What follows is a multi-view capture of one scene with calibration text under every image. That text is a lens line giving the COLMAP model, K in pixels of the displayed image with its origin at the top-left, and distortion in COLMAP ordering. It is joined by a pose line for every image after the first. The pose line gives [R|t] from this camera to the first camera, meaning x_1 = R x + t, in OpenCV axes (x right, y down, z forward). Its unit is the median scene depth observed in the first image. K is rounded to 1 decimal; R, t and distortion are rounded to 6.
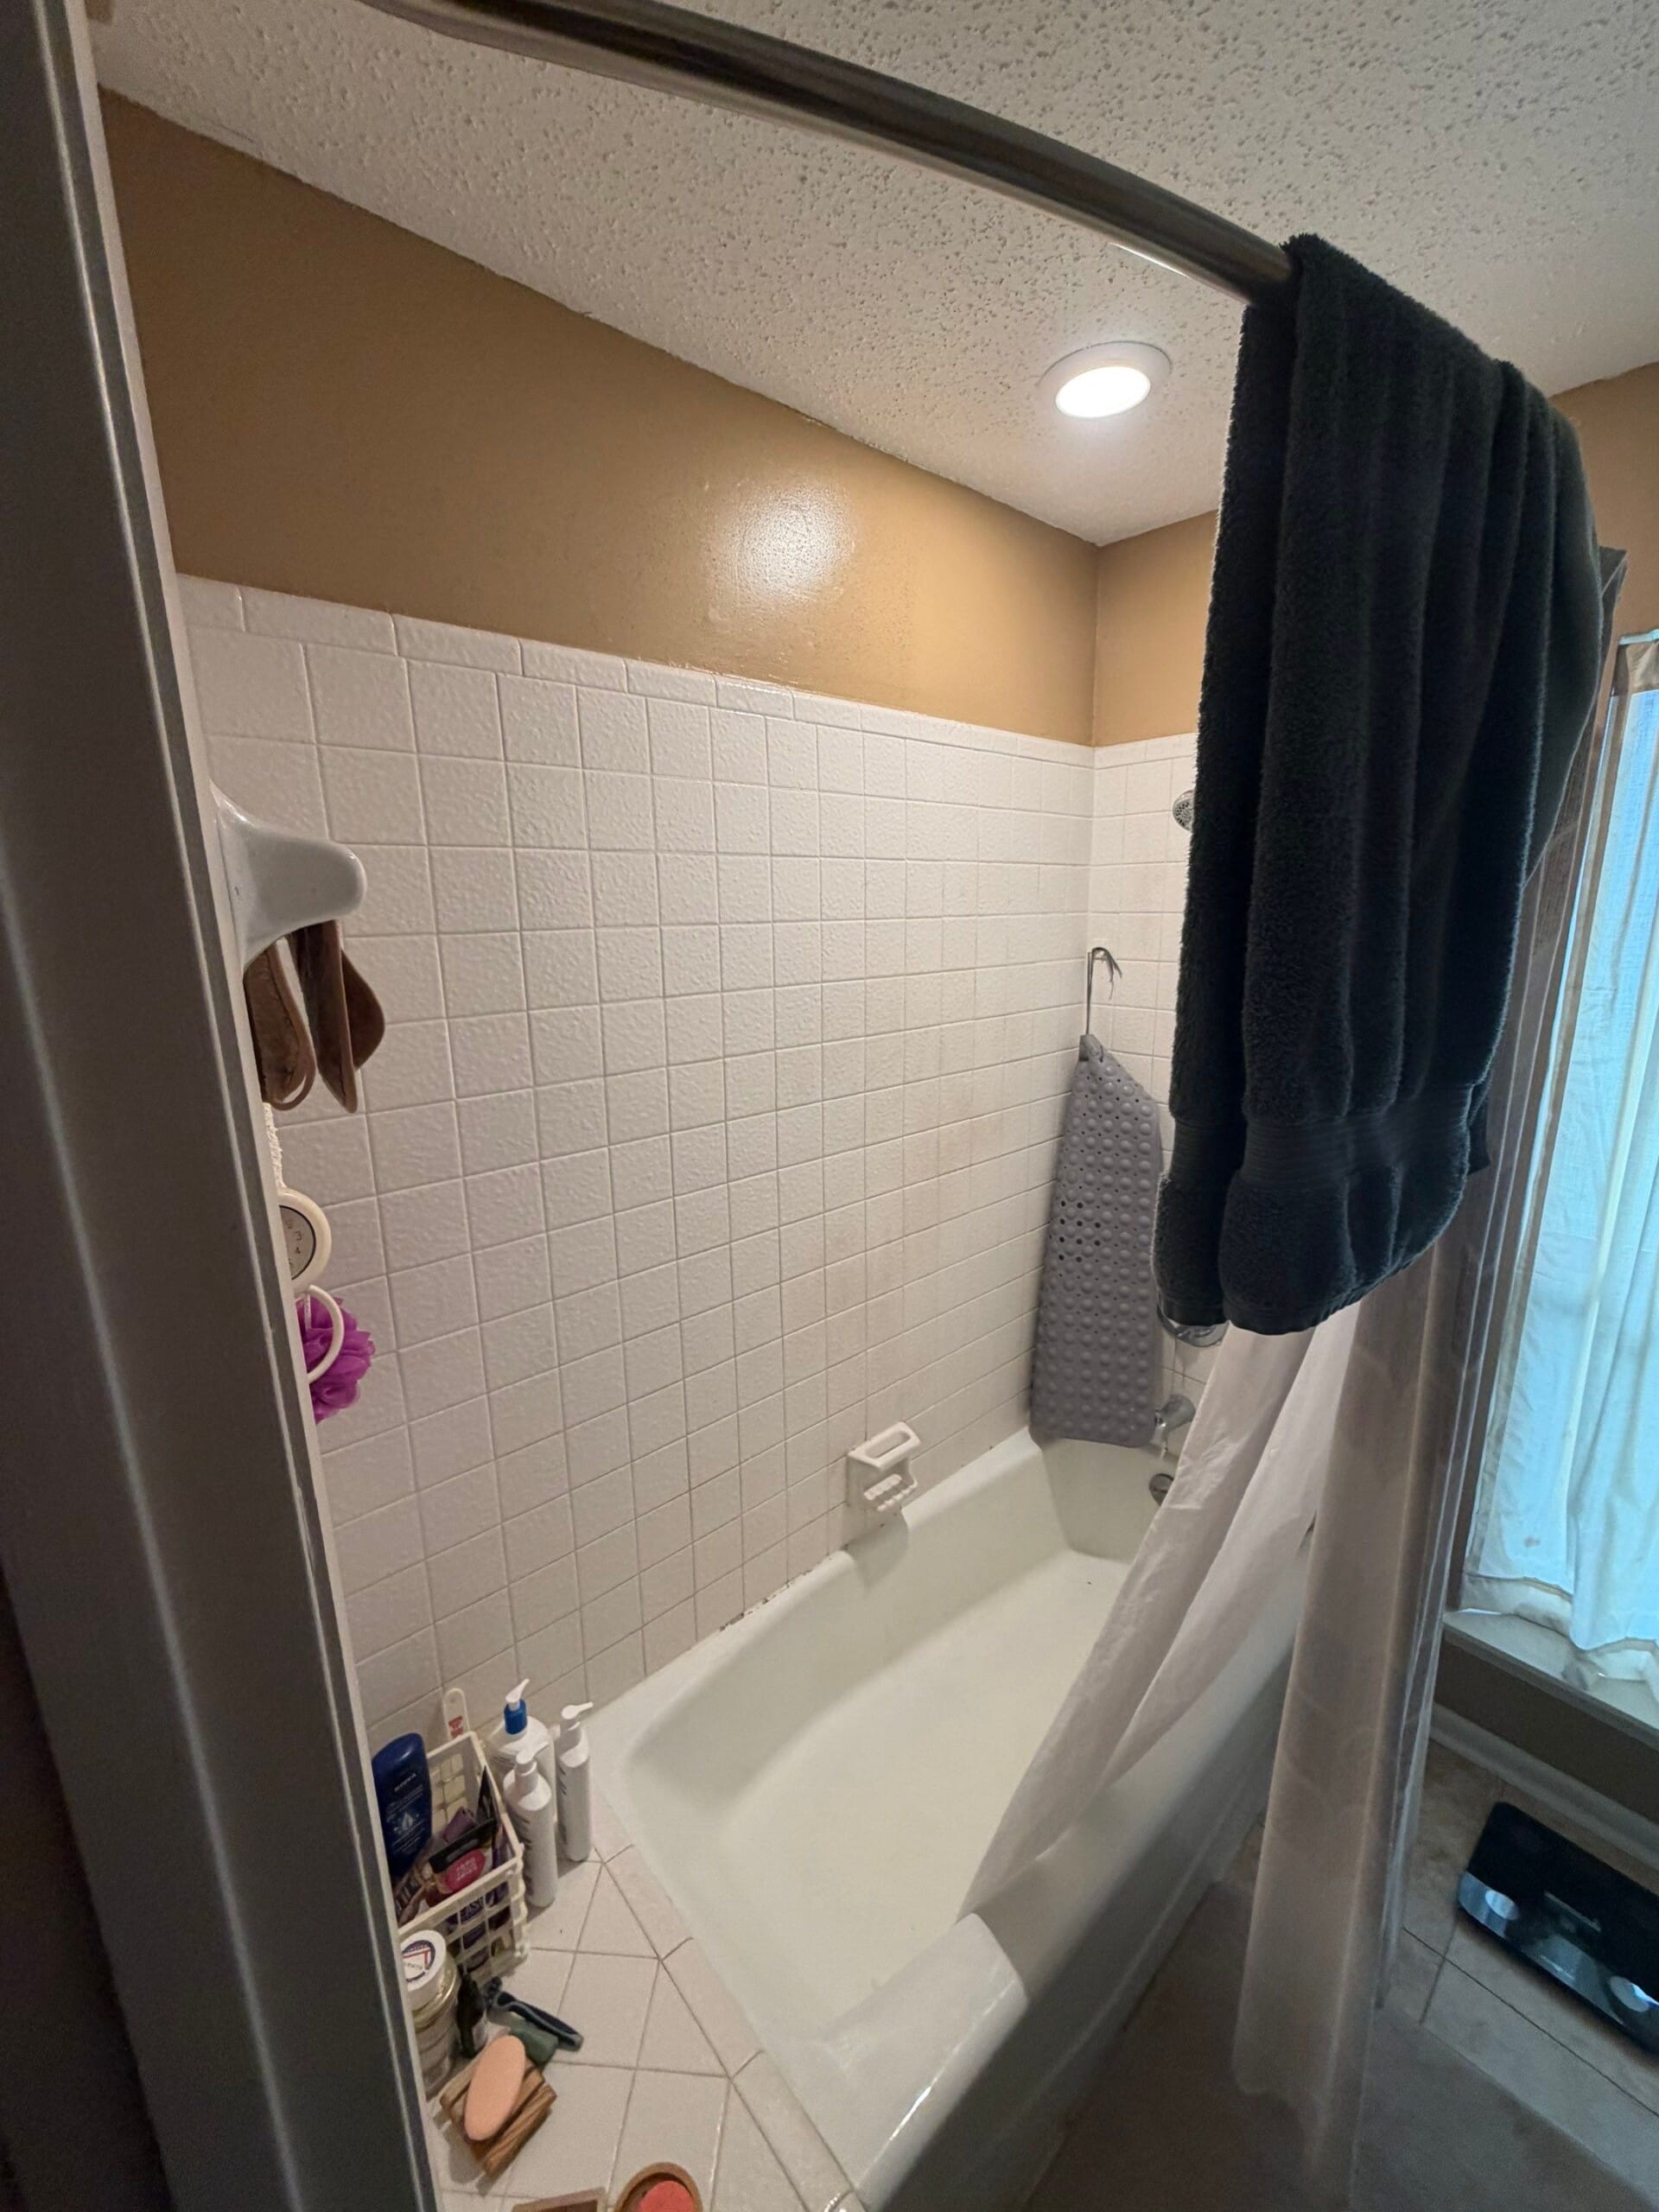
lens RADIAL K [[888.1, 0, 831.8], [0, 888.1, 1084.7], [0, 0, 1]] dist [-0.002373, -0.000143]
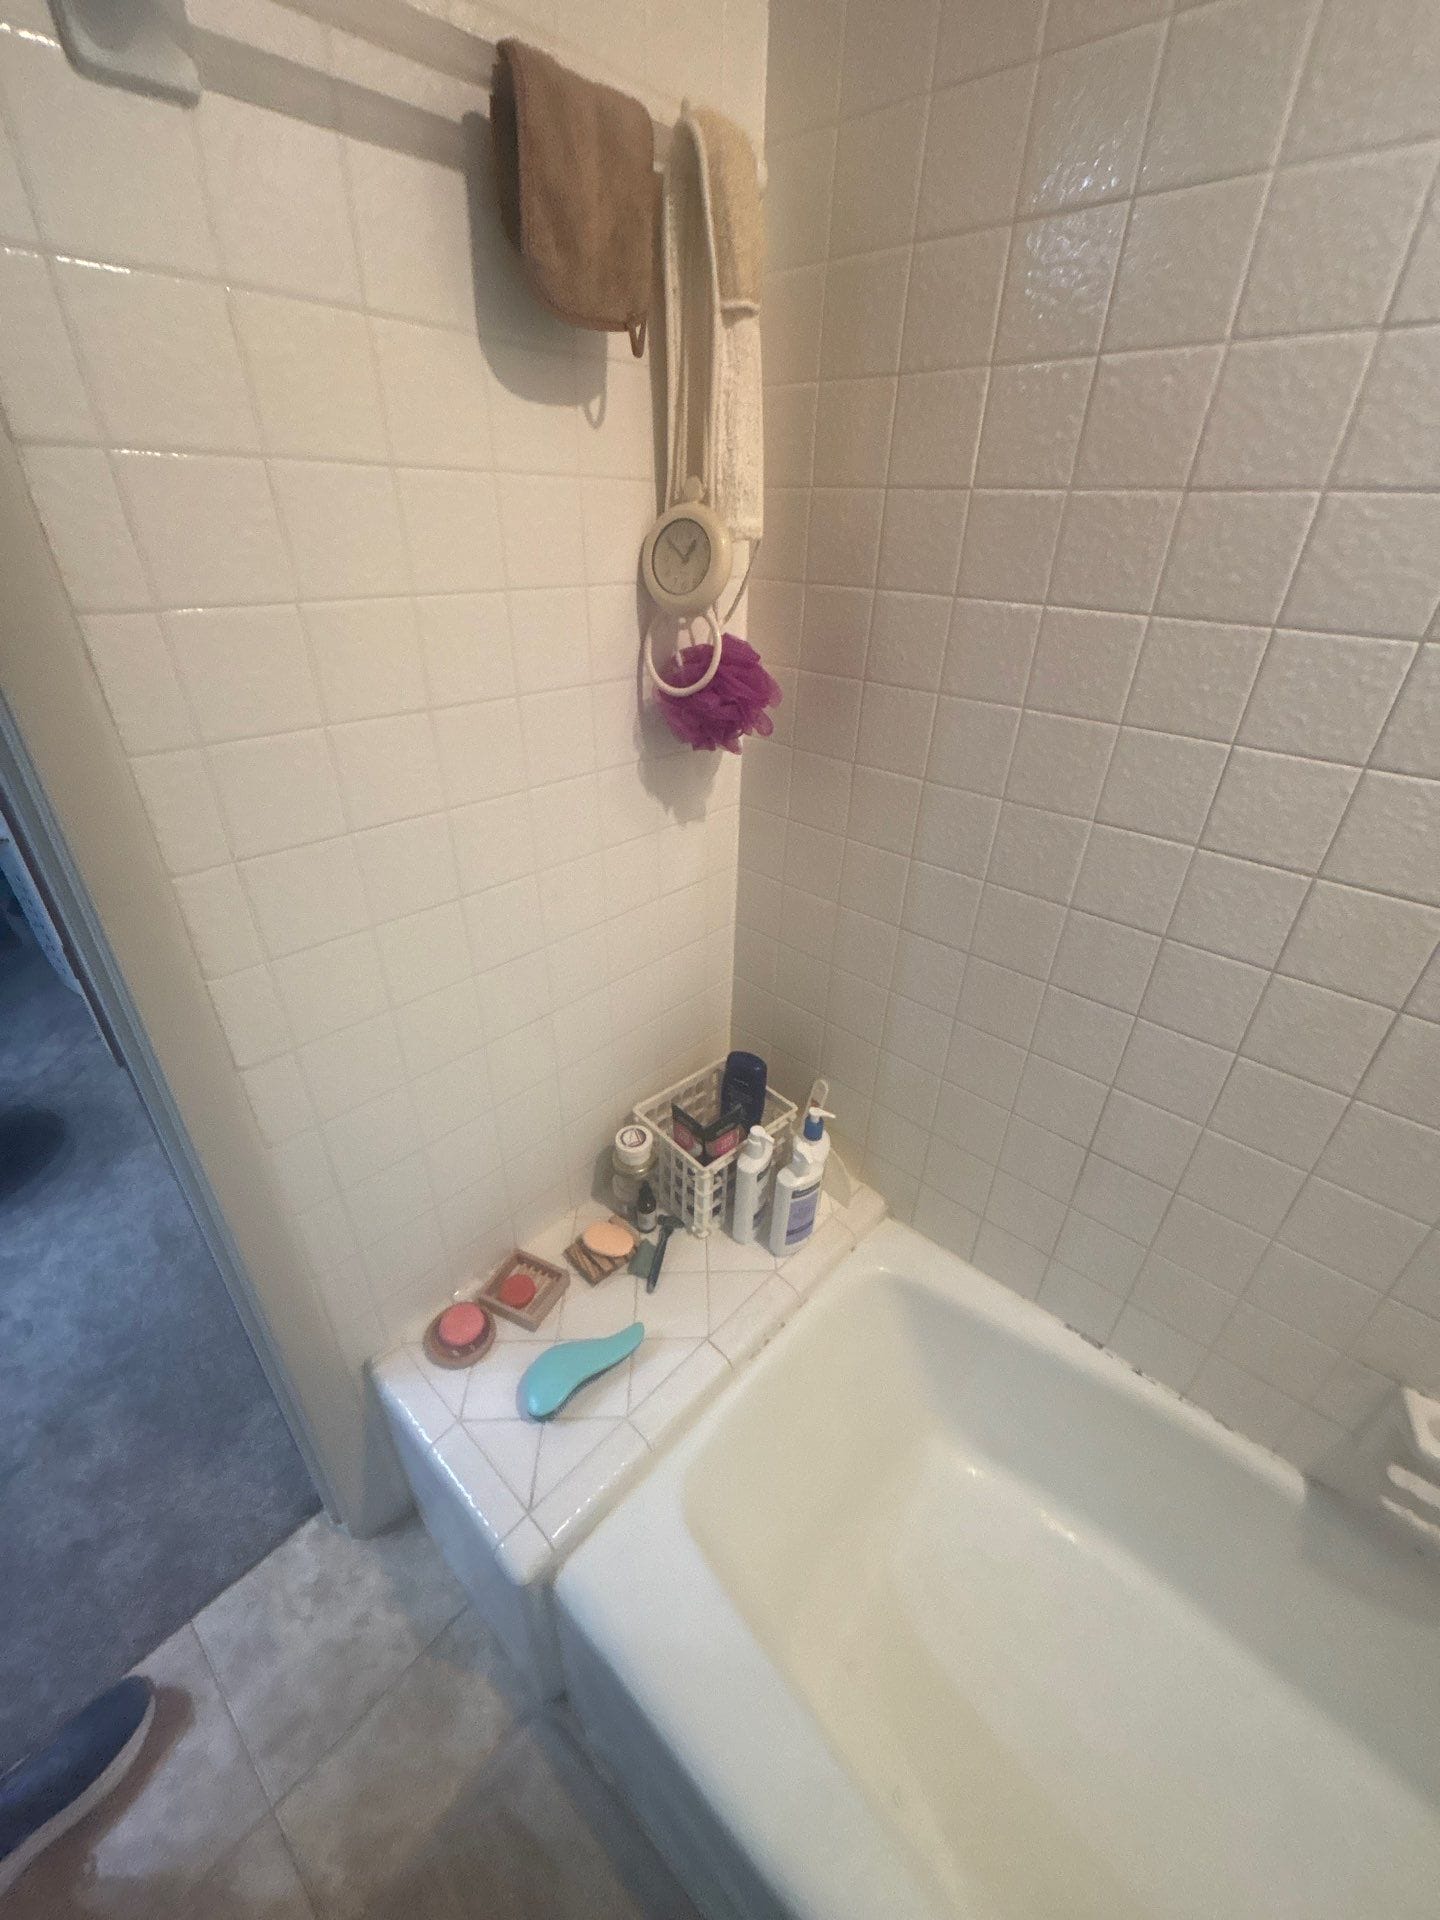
lens RADIAL K [[770.9, 0, 720.6], [0, 770.9, 956.9], [0, 0, 1]] dist [-0.002373, -0.000143]
pose [[0.098351, 0.506053, -0.856877, 0.328371], [-0.234137, 0.848647, 0.474319, 0.086513], [0.967216, 0.153977, 0.201951, 0.603503]]
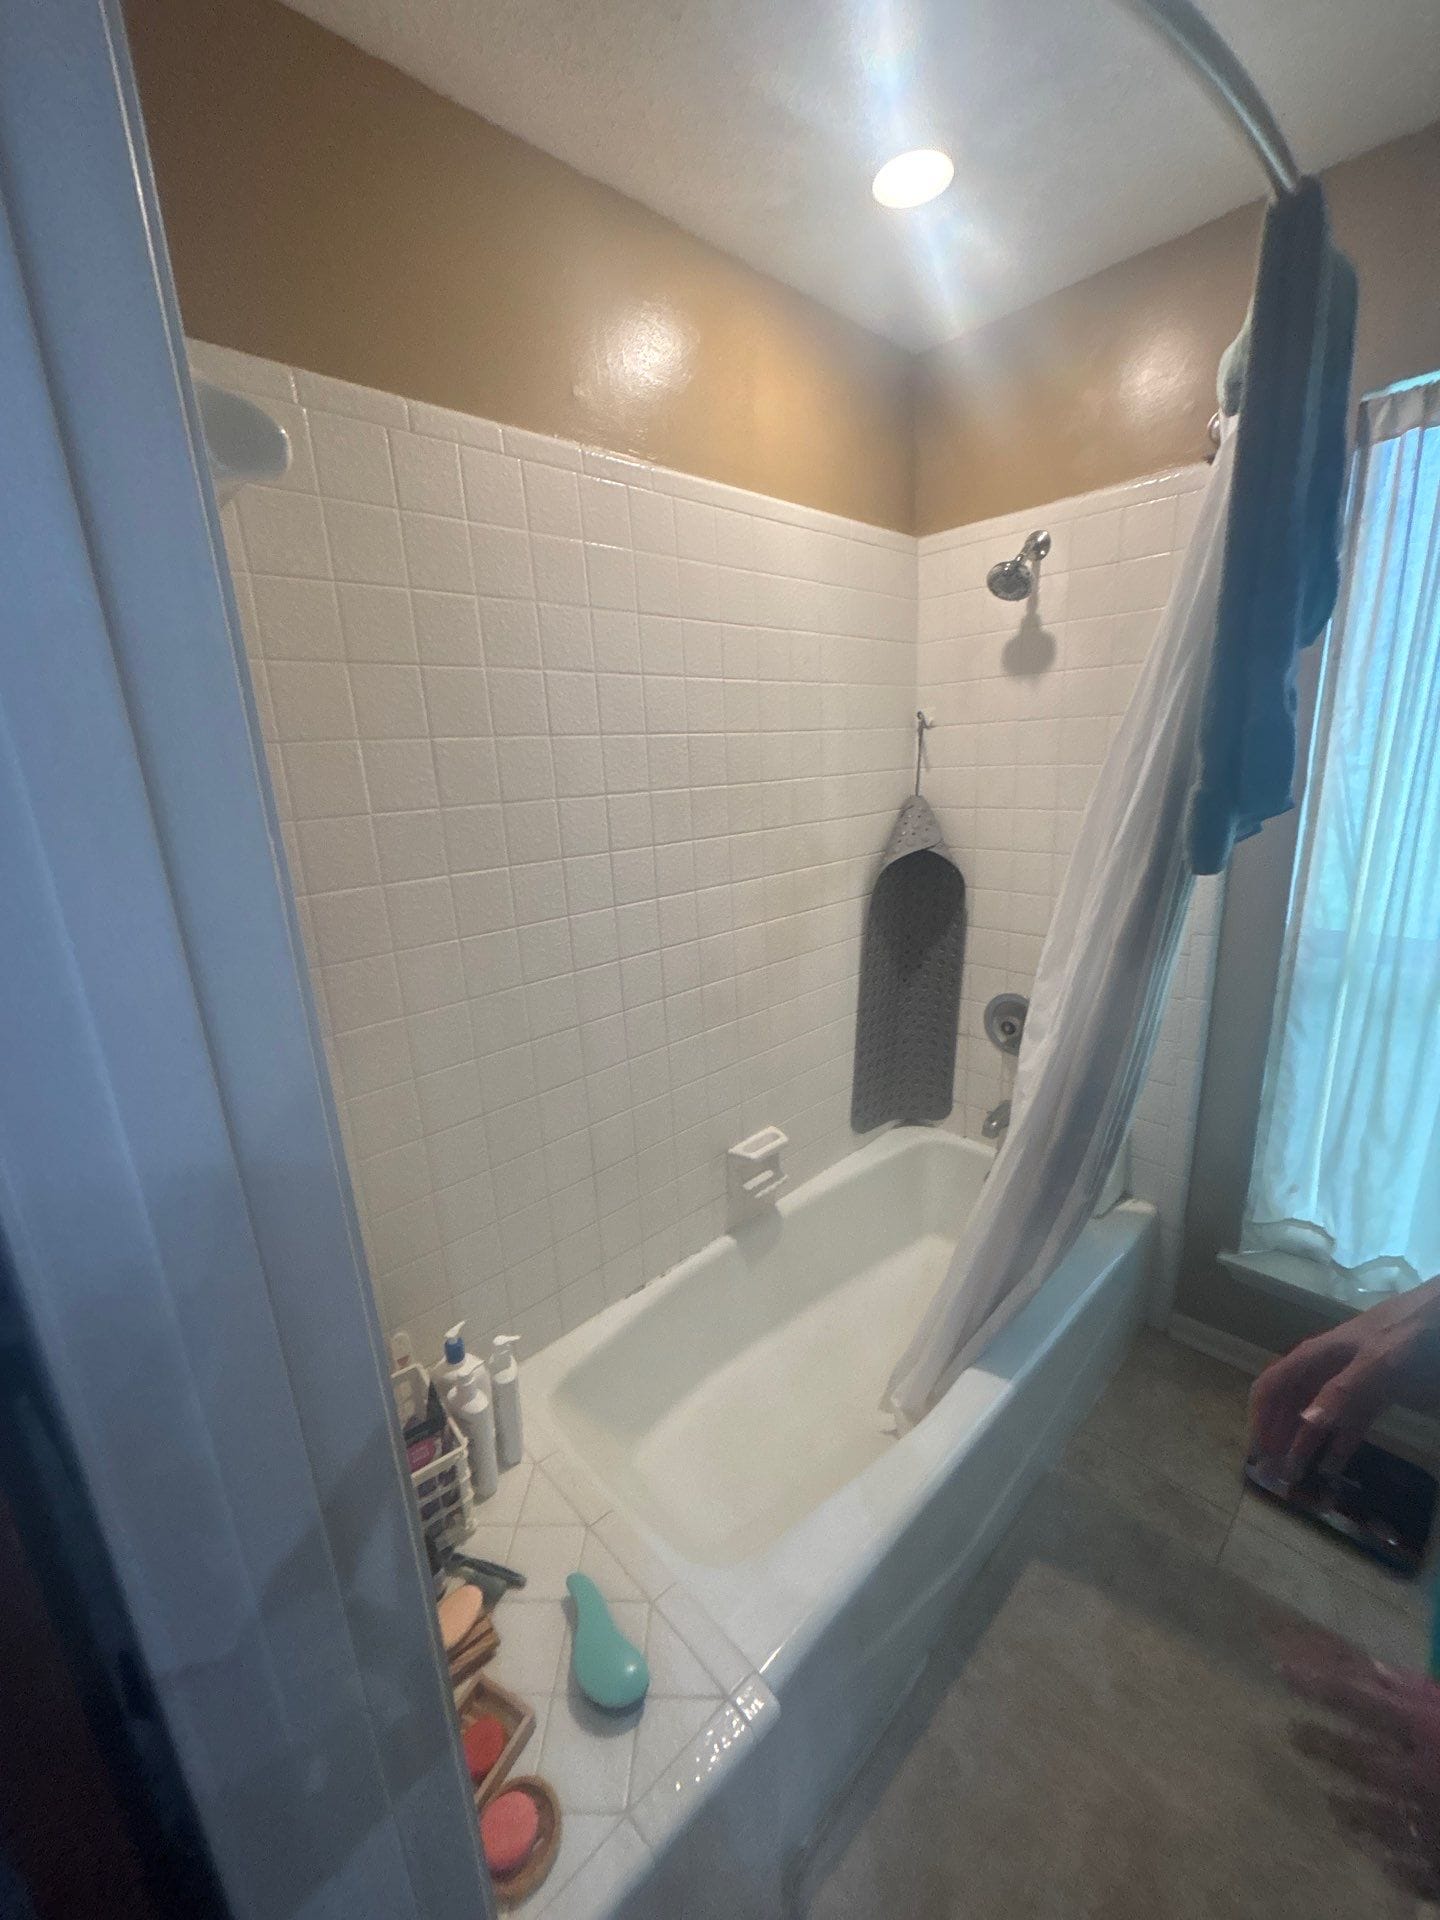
lens RADIAL K [[770.9, 0, 721.5], [0, 770.9, 953.8], [0, 0, 1]] dist [-0.002373, -0.000143]
pose [[0.998686, -0.043028, 0.027838, -0.009389], [0.042009, 0.998460, 0.036226, 0.155732], [-0.029354, -0.035009, 0.998956, -0.008627]]
